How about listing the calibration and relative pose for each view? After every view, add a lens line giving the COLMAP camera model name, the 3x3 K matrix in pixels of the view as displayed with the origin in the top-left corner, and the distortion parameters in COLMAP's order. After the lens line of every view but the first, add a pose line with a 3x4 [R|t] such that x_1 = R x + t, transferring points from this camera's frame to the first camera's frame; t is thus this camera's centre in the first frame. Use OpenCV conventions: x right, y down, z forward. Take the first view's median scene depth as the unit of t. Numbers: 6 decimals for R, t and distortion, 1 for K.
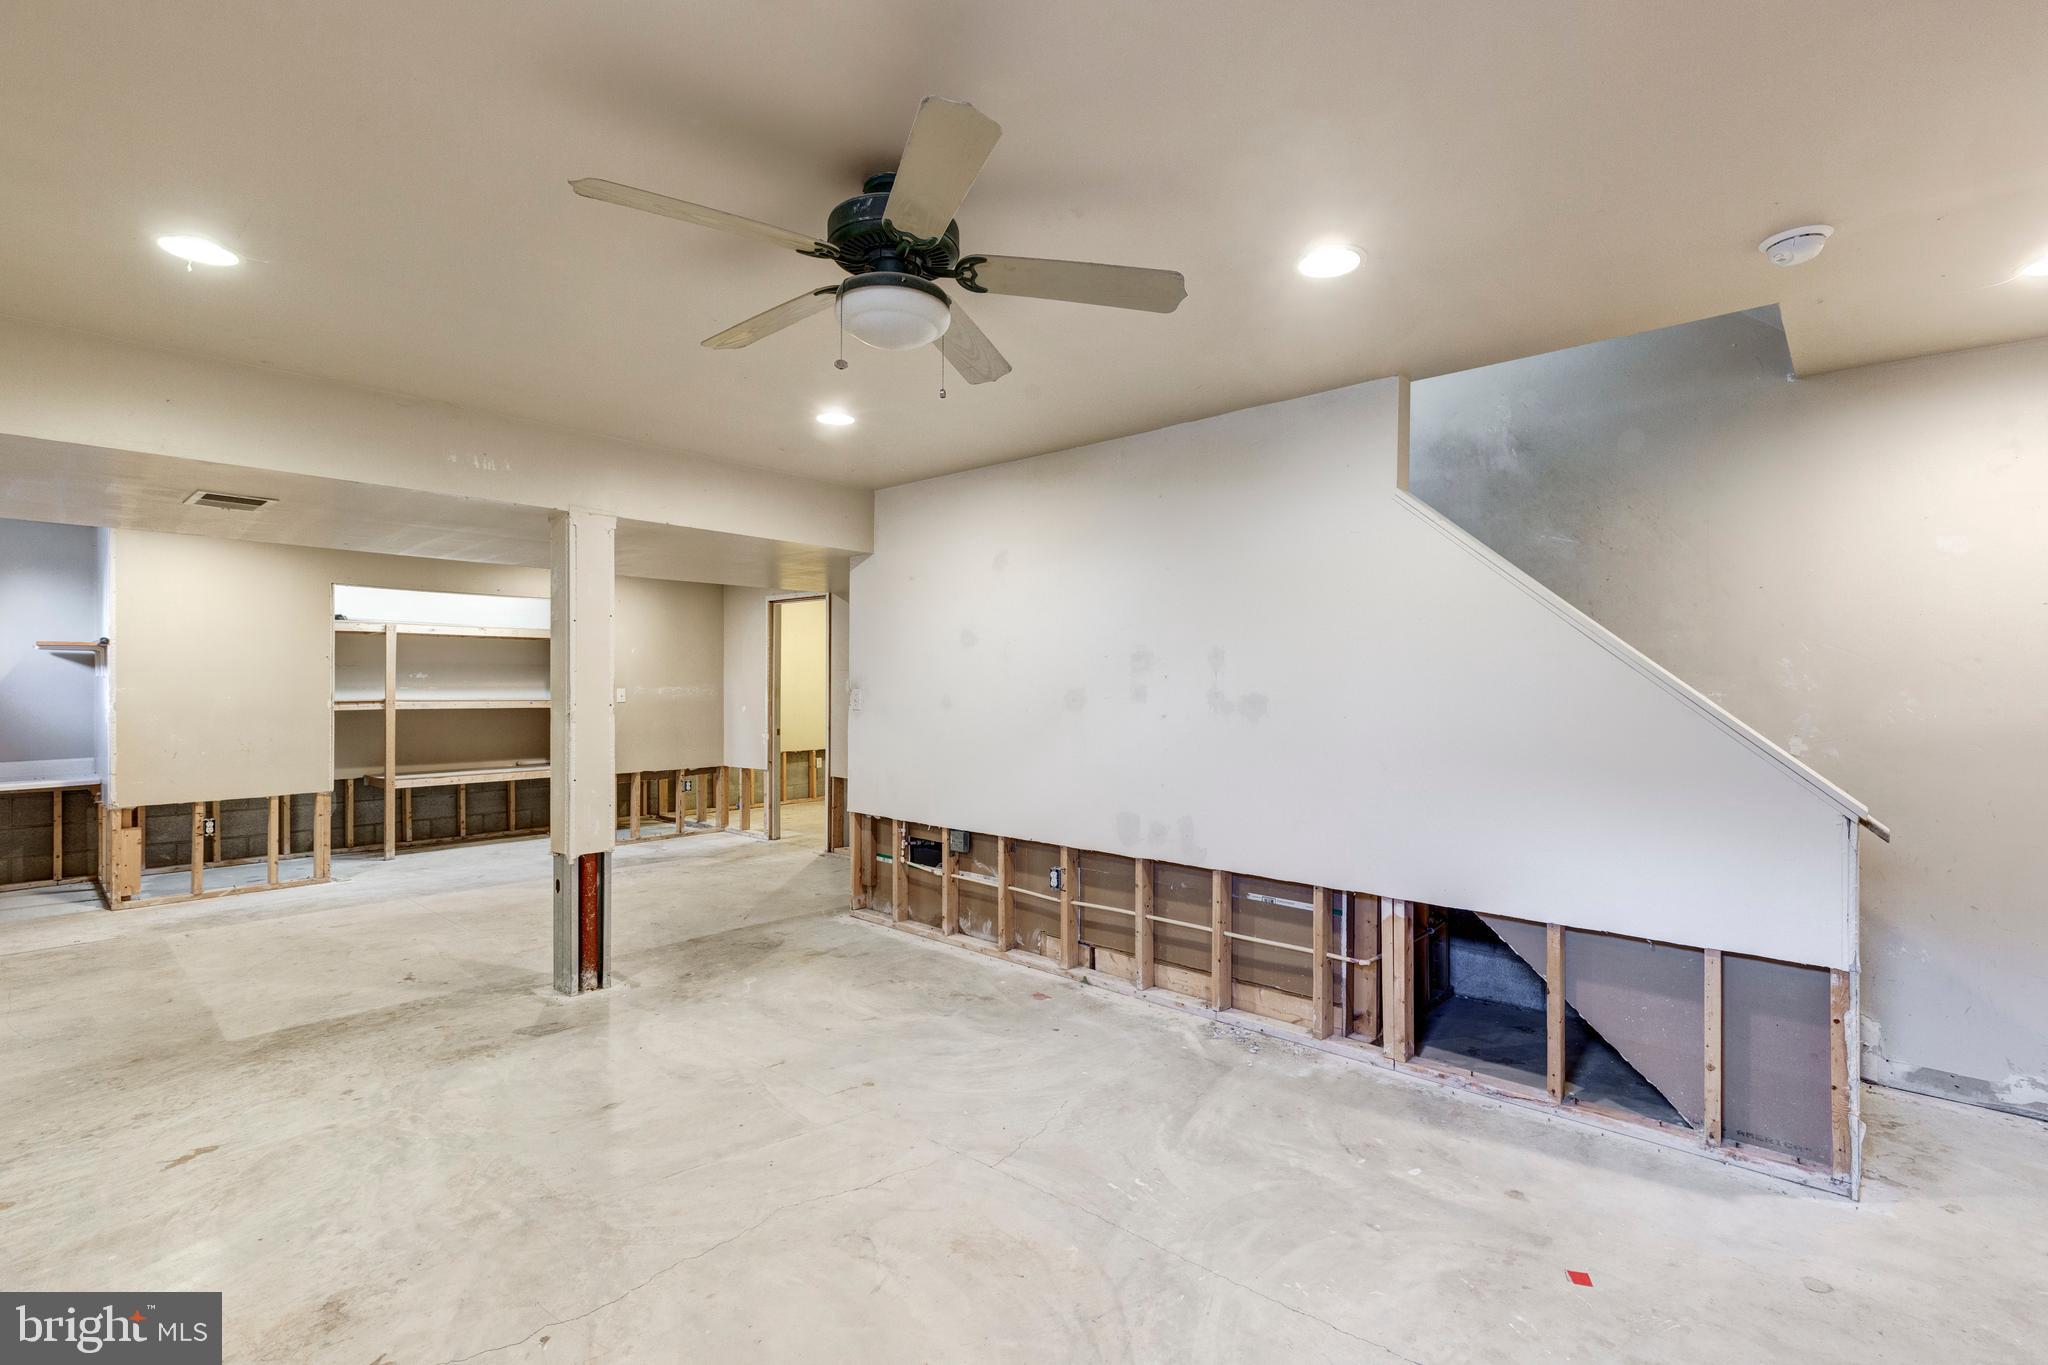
lens RADIAL K [[932.3, 0, 1024.0], [0, 932.3, 682.5], [0, 0, 1]] dist [-0.001332, -0.000431]
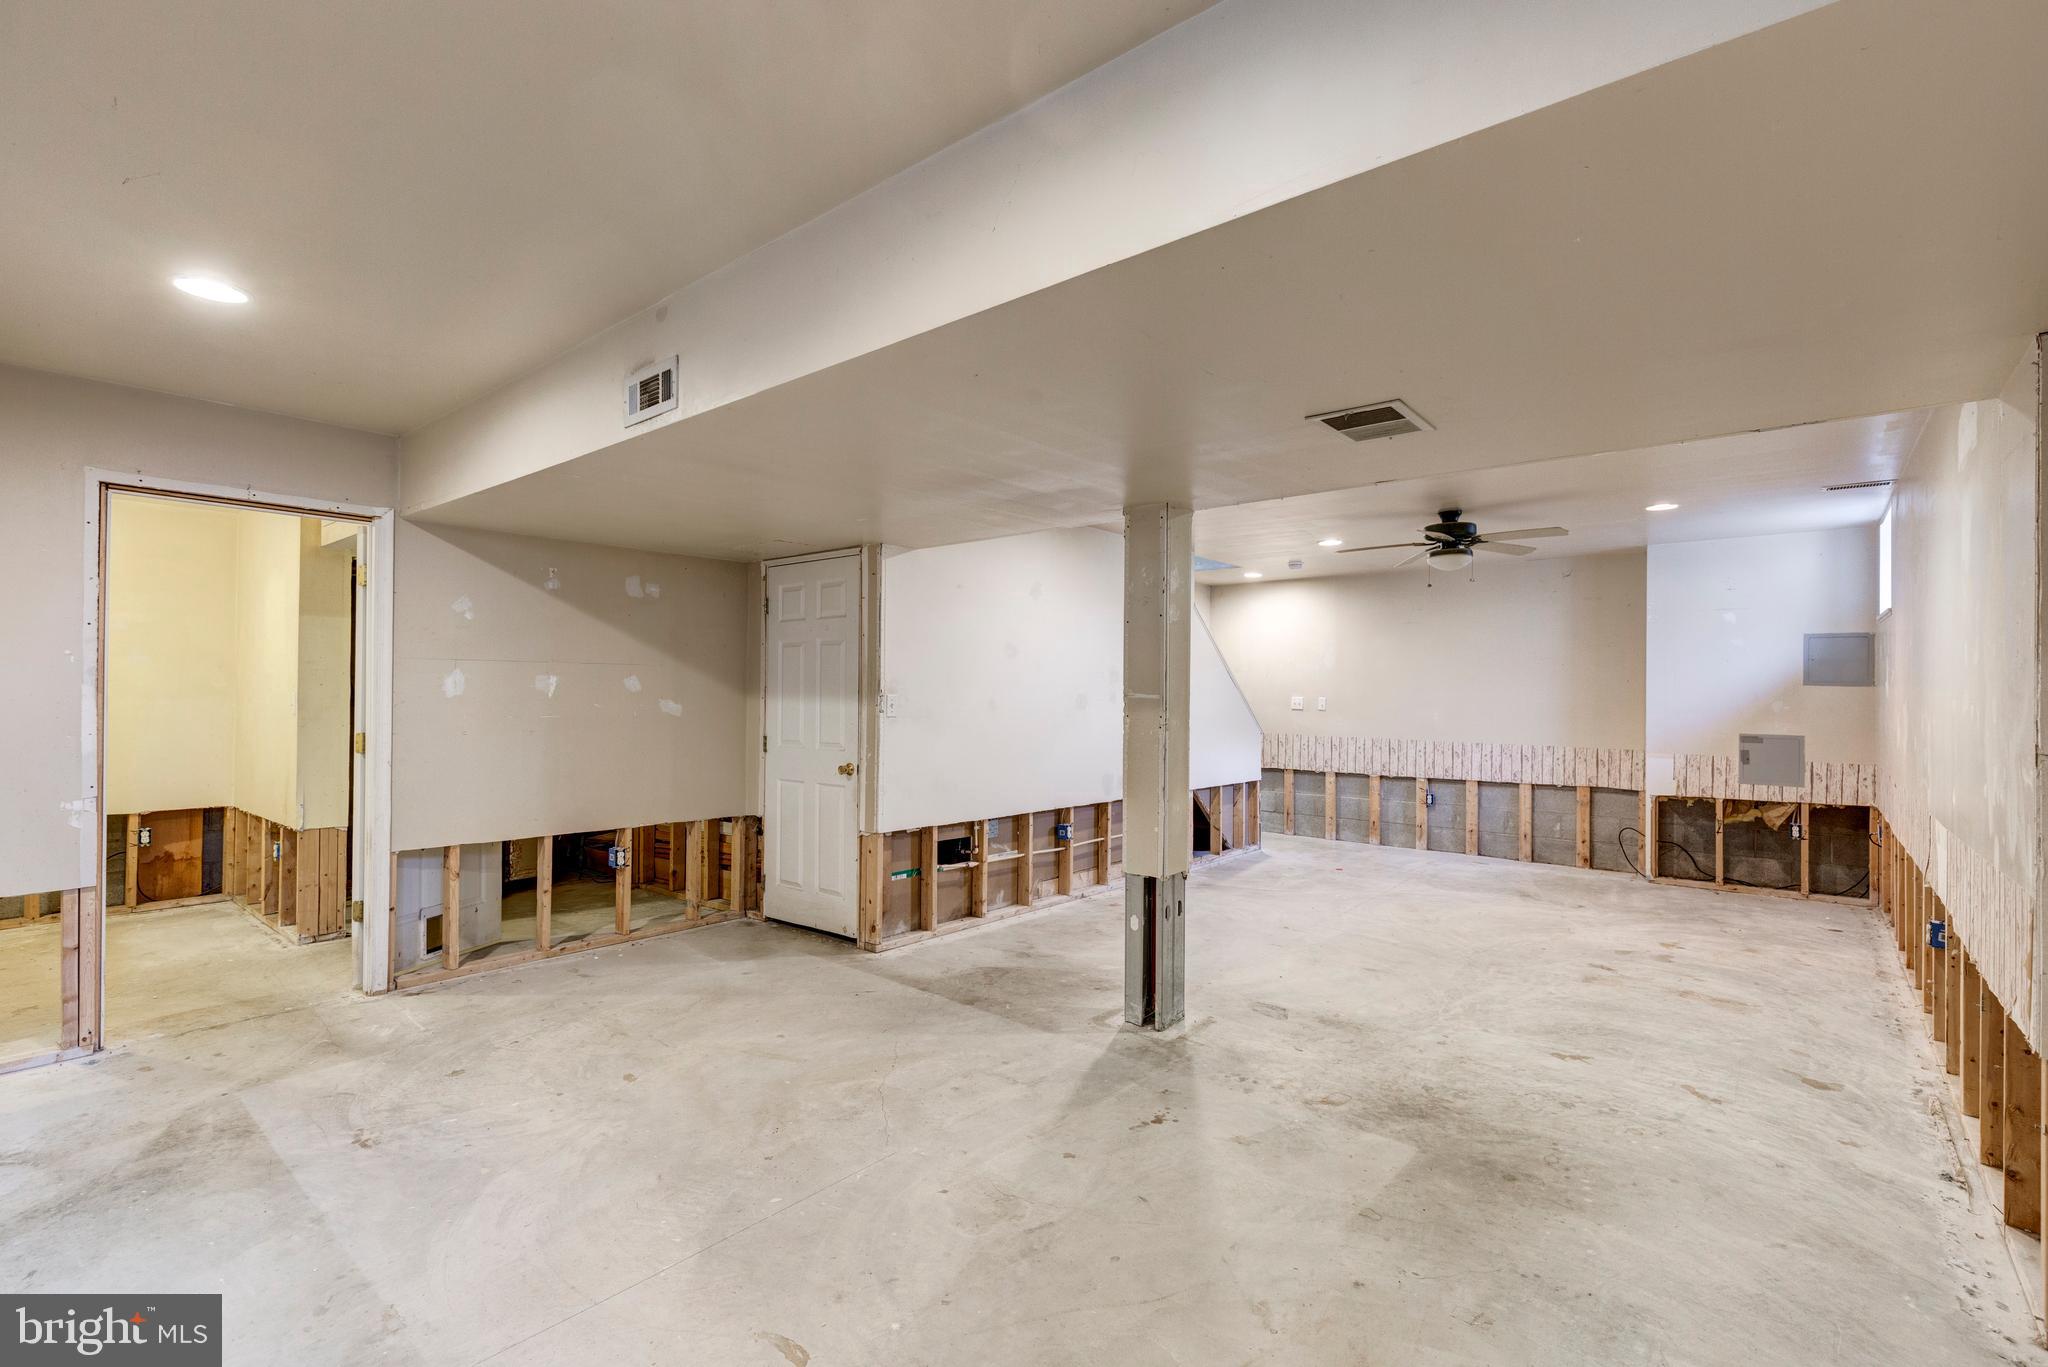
lens RADIAL K [[932.3, 0, 1024.0], [0, 932.3, 683.5], [0, 0, 1]] dist [-0.001332, -0.000431]
pose [[-0.042175, 0.006330, 0.999090, -1.727513], [-0.012784, 0.999895, -0.006875, 0.002251], [-0.999028, -0.013062, -0.042089, 1.453051]]
